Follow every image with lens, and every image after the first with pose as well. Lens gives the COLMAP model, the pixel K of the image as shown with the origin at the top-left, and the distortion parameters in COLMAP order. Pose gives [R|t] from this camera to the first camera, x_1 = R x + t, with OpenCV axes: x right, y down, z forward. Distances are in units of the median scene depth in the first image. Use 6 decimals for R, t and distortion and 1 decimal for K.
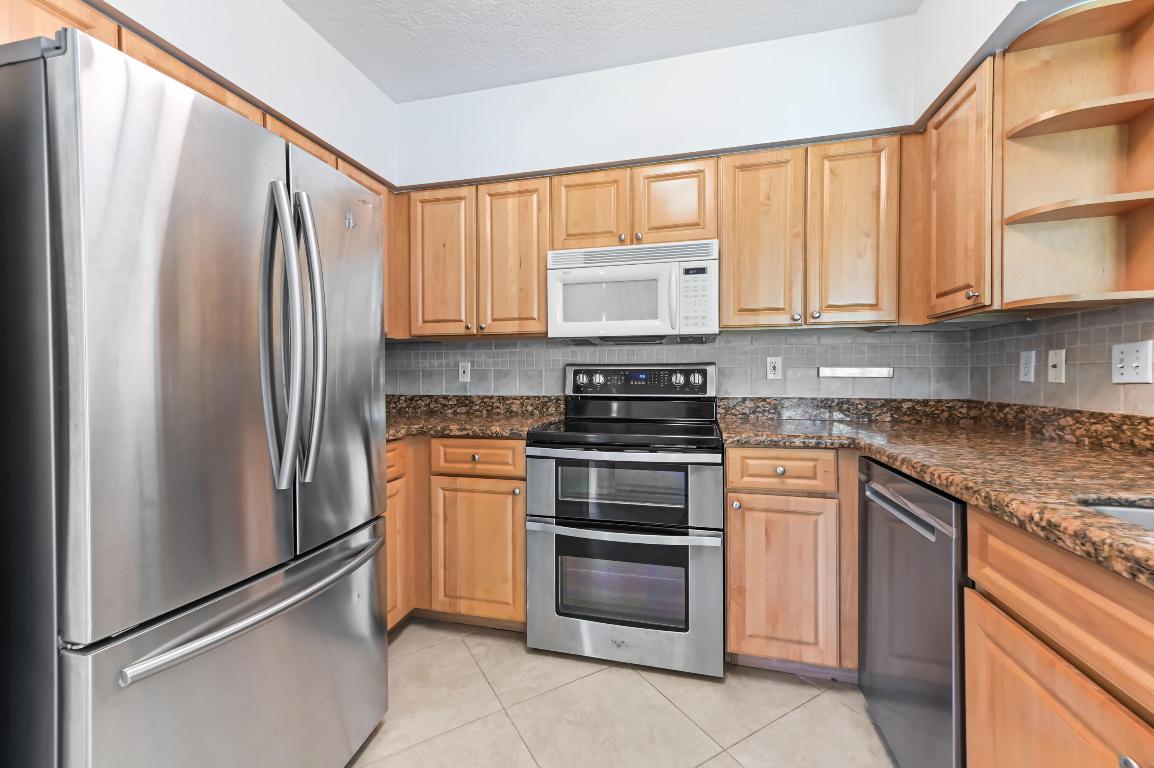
lens RADIAL K [[455.9, 0, 576.6], [0, 455.9, 379.1], [0, 0, 1]] dist [0.013171, 0.000204]
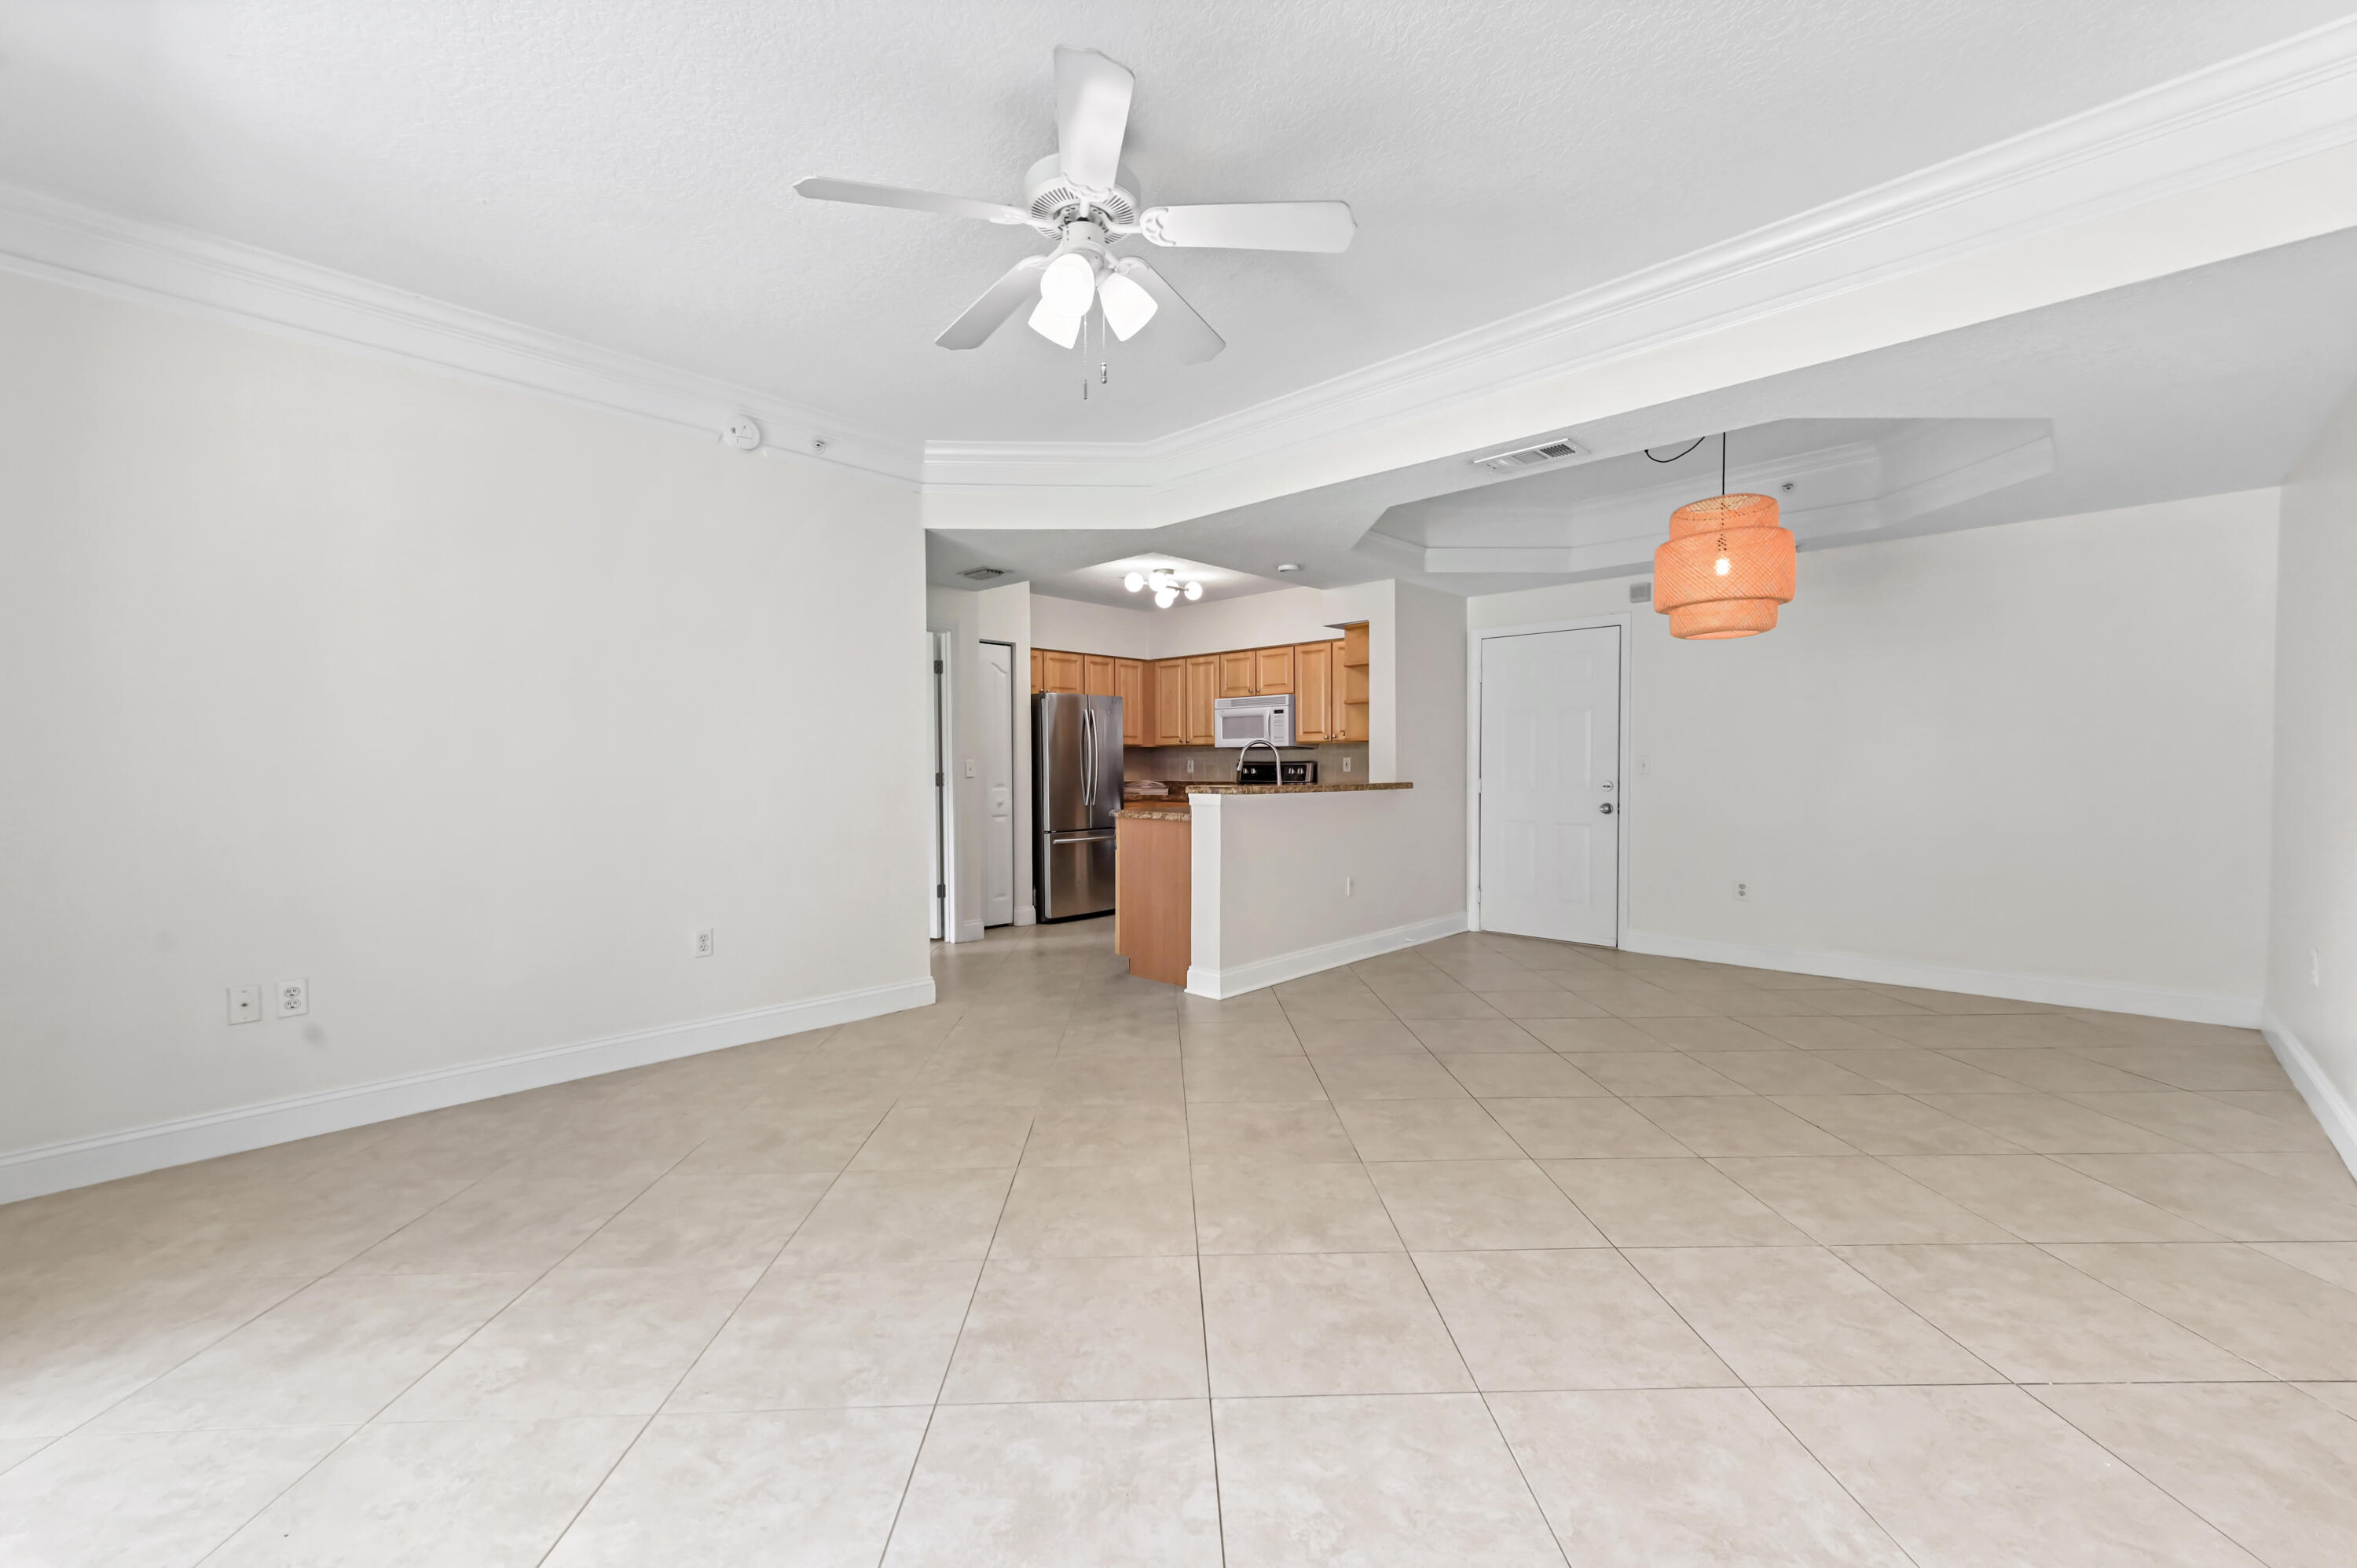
lens RADIAL K [[940.9, 0, 1194.1], [0, 940.9, 788.1], [0, 0, 1]] dist [0.017813, -0.000227]
pose [[0.879467, 0.012340, -0.475800, 1.578976], [-0.003757, 0.999813, 0.018985, -0.002415], [0.475945, -0.014909, 0.879349, -2.221473]]
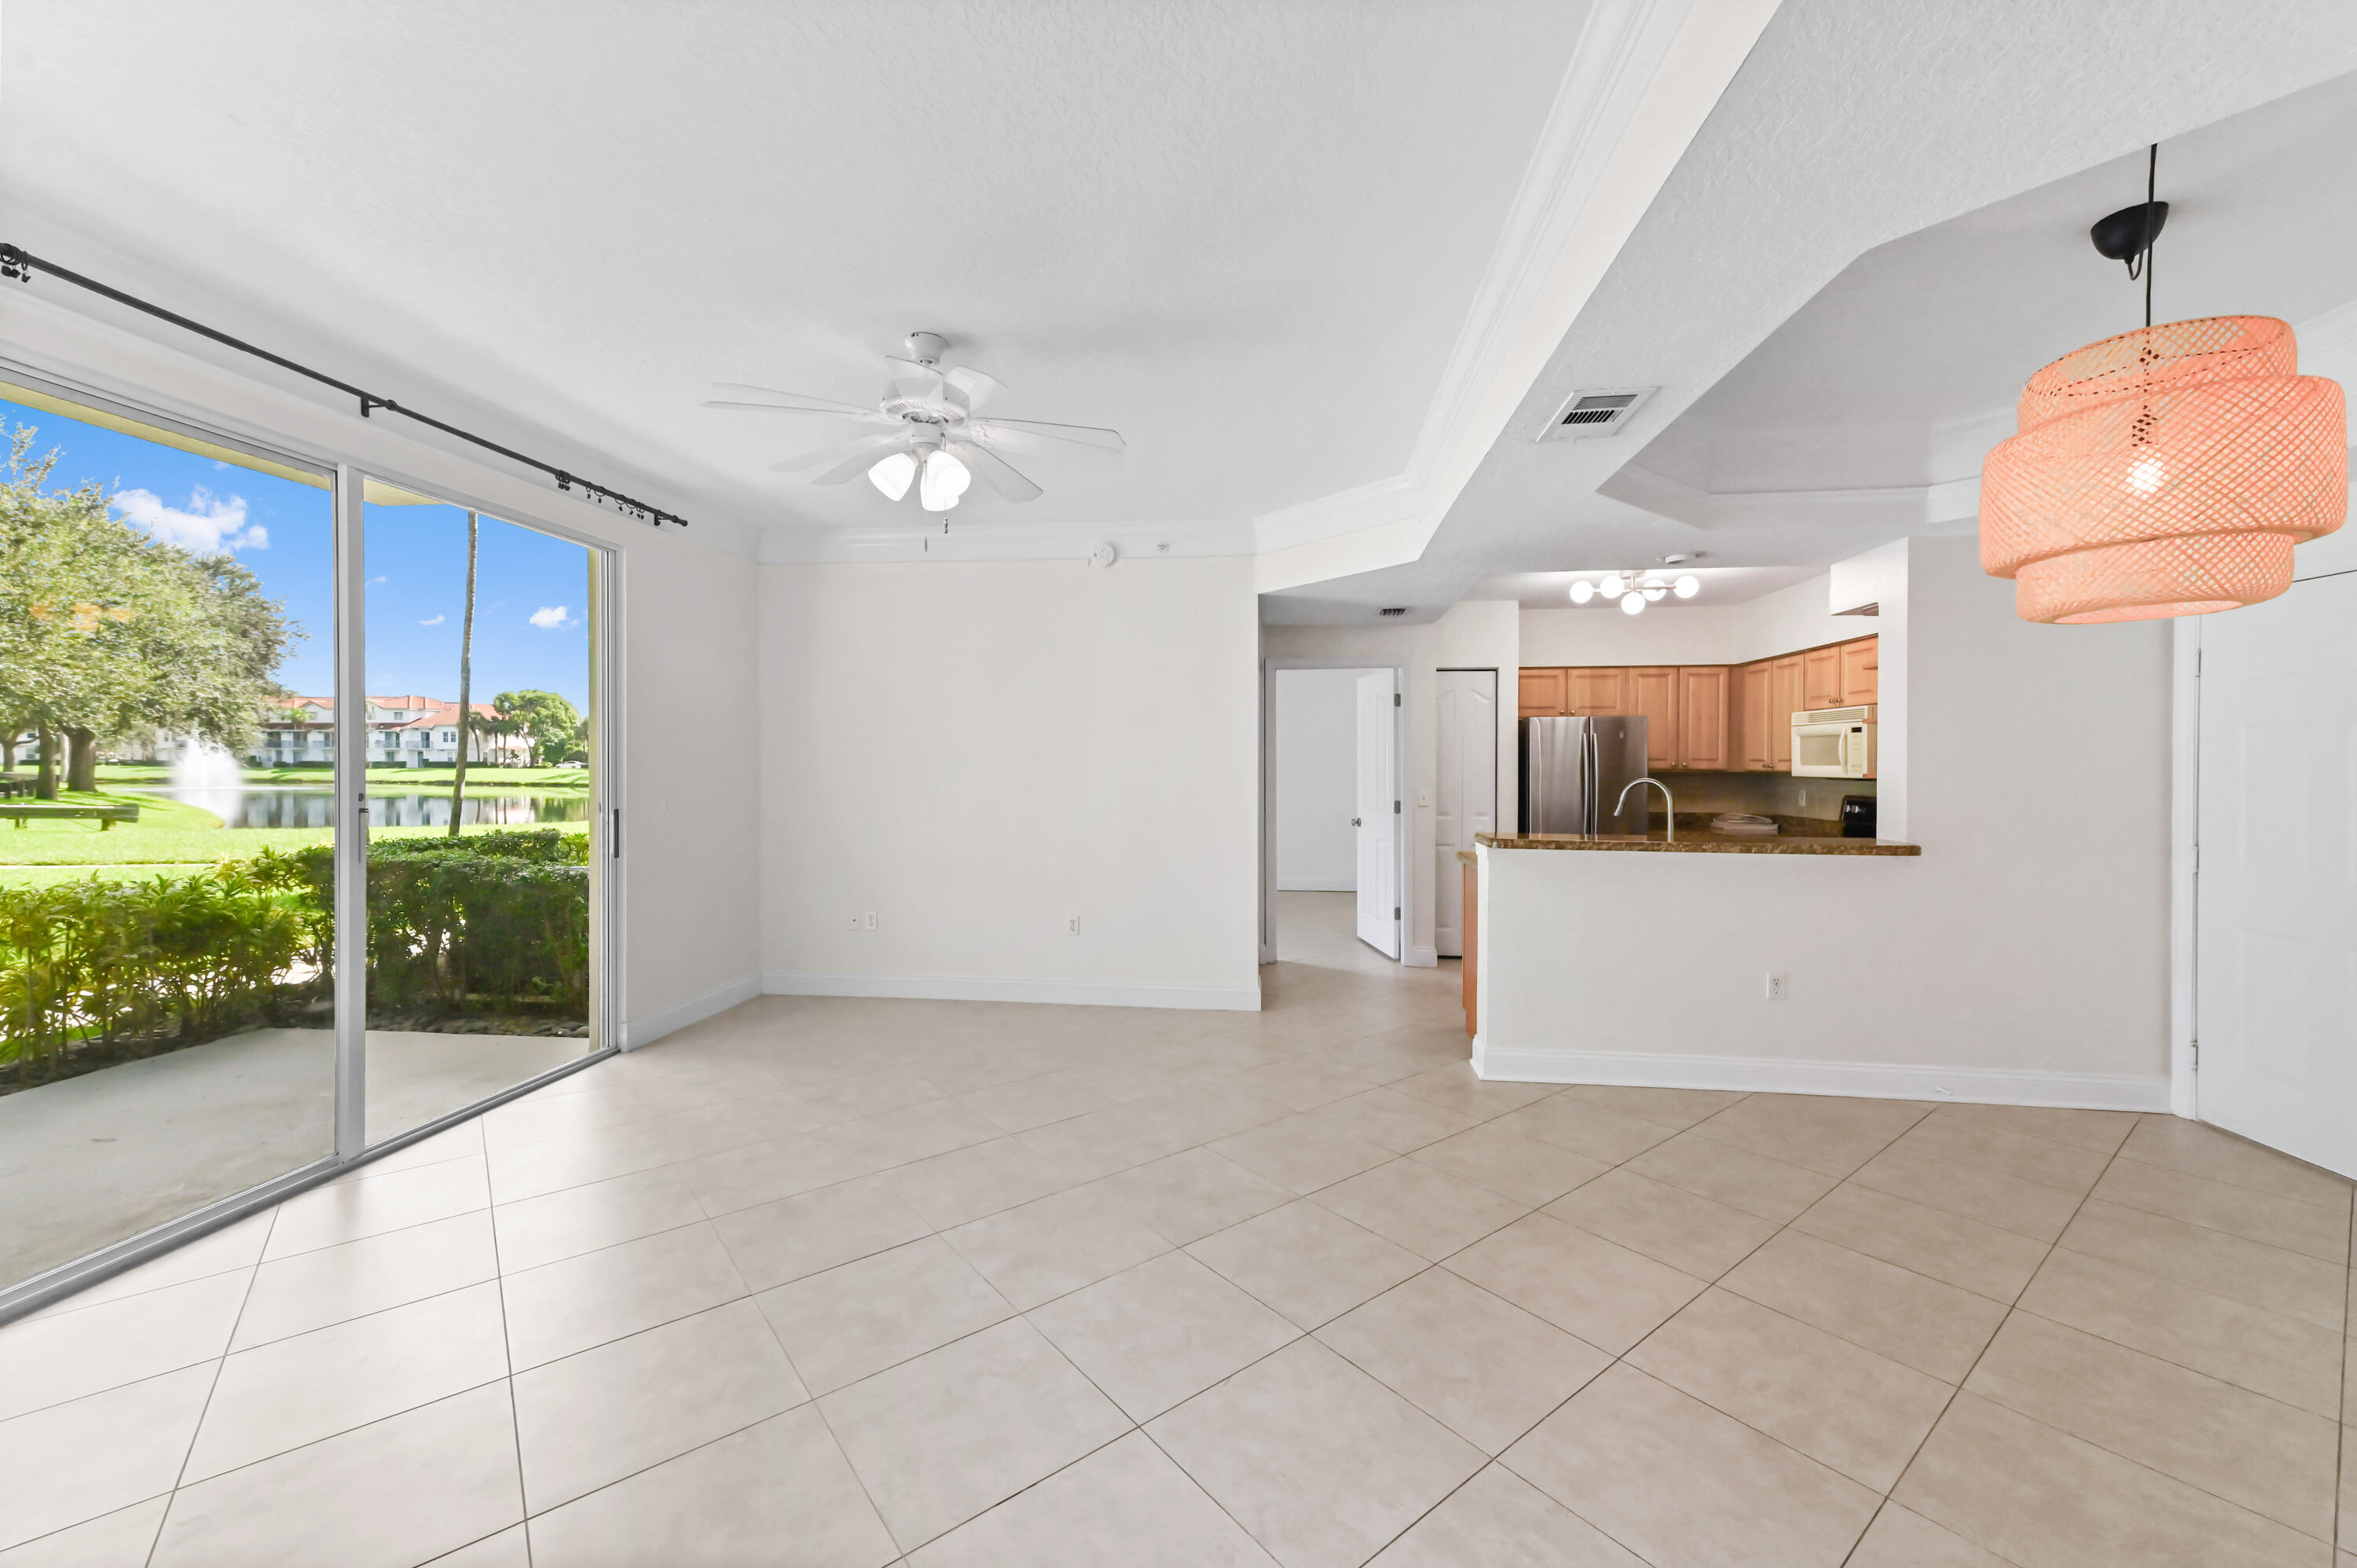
lens RADIAL K [[931.1, 0, 1177.6], [0, 931.1, 774.0], [0, 0, 1]] dist [0.013171, 0.000204]
pose [[0.136570, 0.017138, -0.990482, 2.388696], [-0.013285, 0.999792, 0.015467, -0.113938], [0.990541, 0.011046, 0.136769, -1.160035]]
